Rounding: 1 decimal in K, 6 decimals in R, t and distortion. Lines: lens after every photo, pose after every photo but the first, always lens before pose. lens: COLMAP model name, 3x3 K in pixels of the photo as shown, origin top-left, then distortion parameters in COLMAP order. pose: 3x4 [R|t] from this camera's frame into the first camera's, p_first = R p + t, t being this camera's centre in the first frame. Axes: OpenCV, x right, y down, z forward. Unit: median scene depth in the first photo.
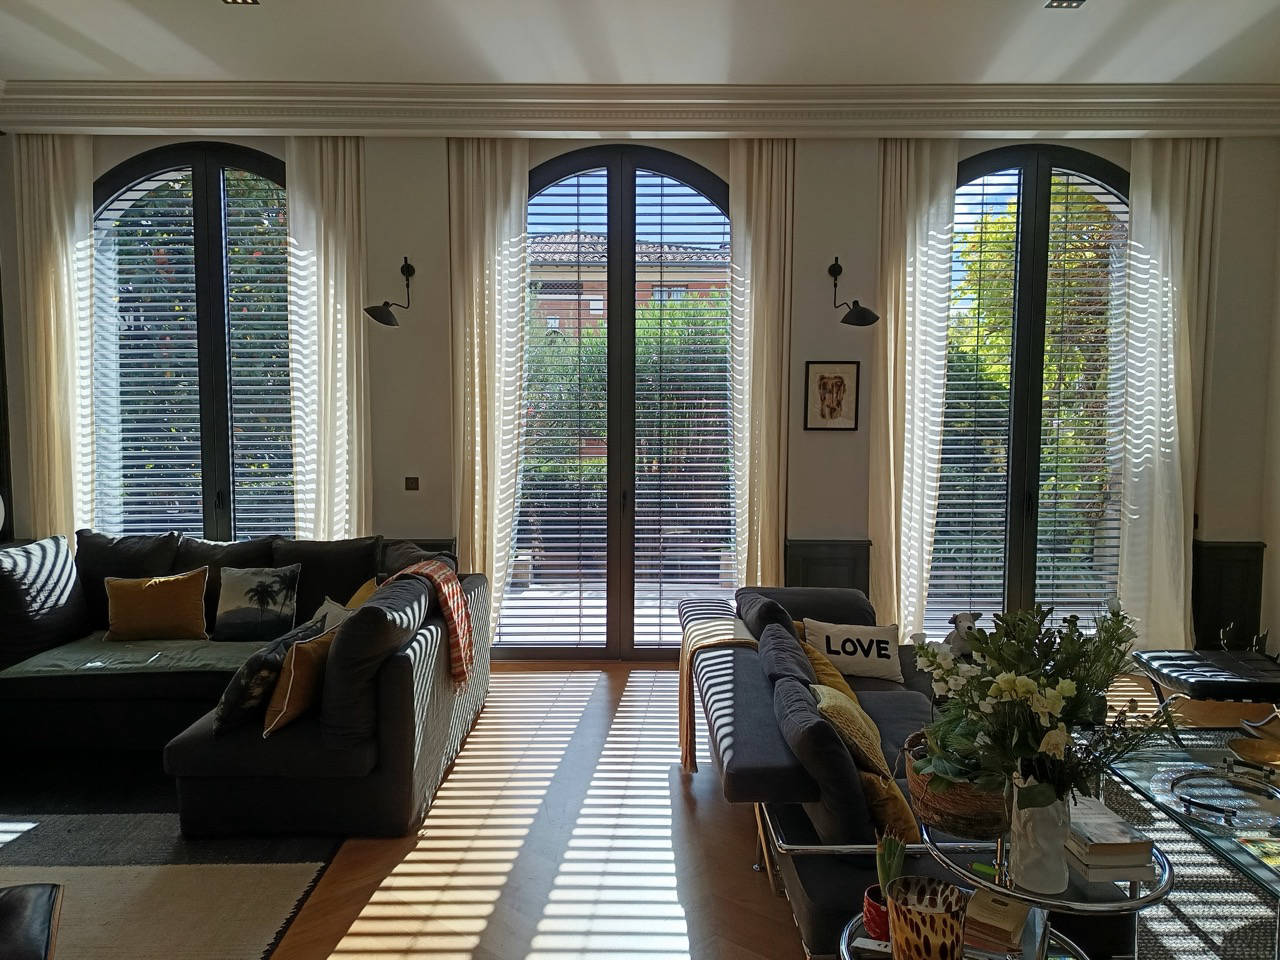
lens RADIAL K [[887.5, 0, 636.1], [0, 887.5, 478.7], [0, 0, 1]] dist [0.059799, -0.075632]
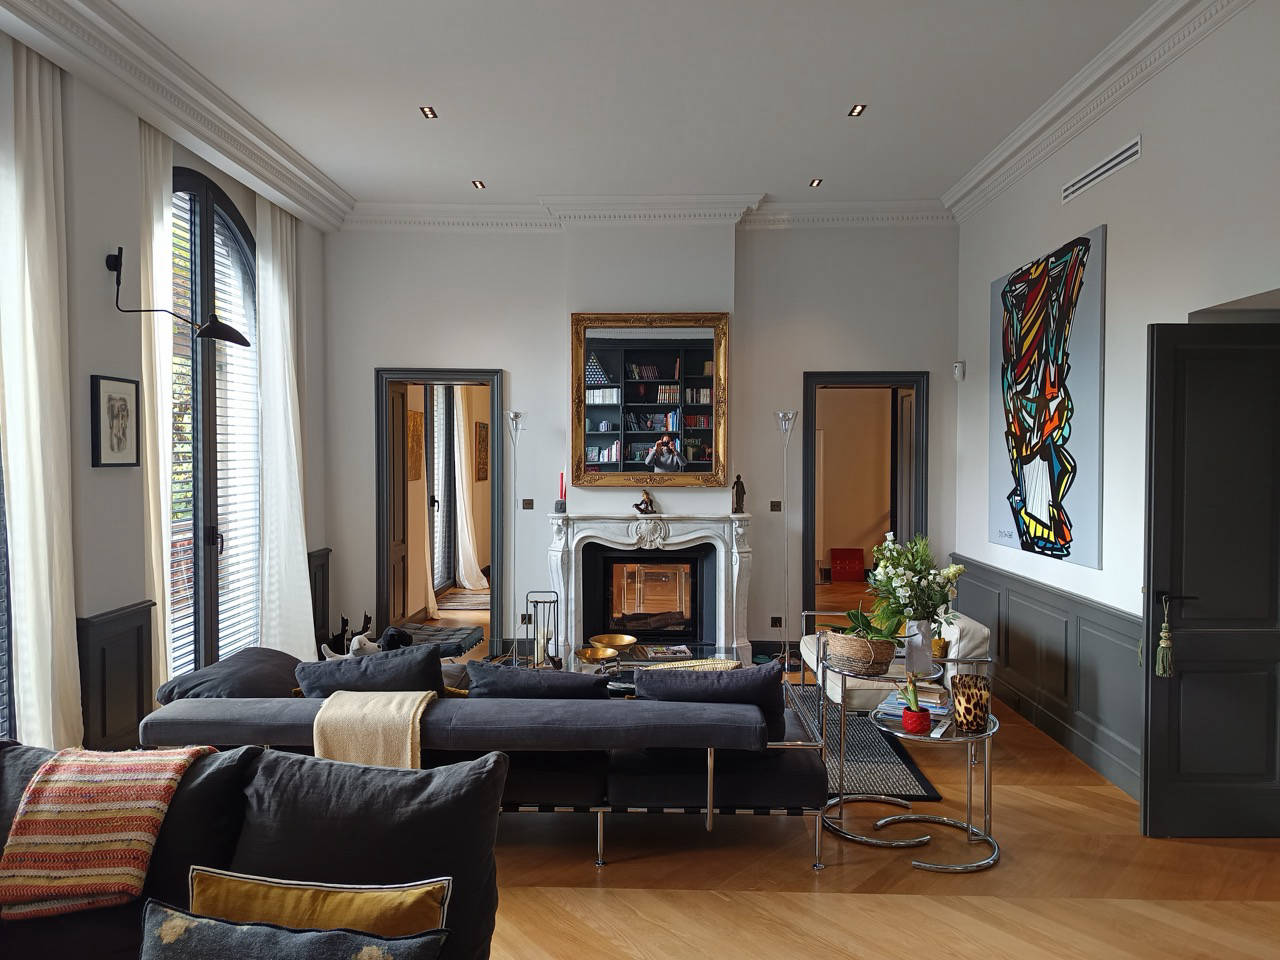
lens RADIAL K [[887.5, 0, 636.1], [0, 887.5, 478.7], [0, 0, 1]] dist [0.059799, -0.075632]
pose [[0.017027, -0.040113, 0.999050, -0.561422], [0.076352, 0.996330, 0.038703, -0.040184], [-0.996936, 0.075620, 0.020027, 0.540995]]
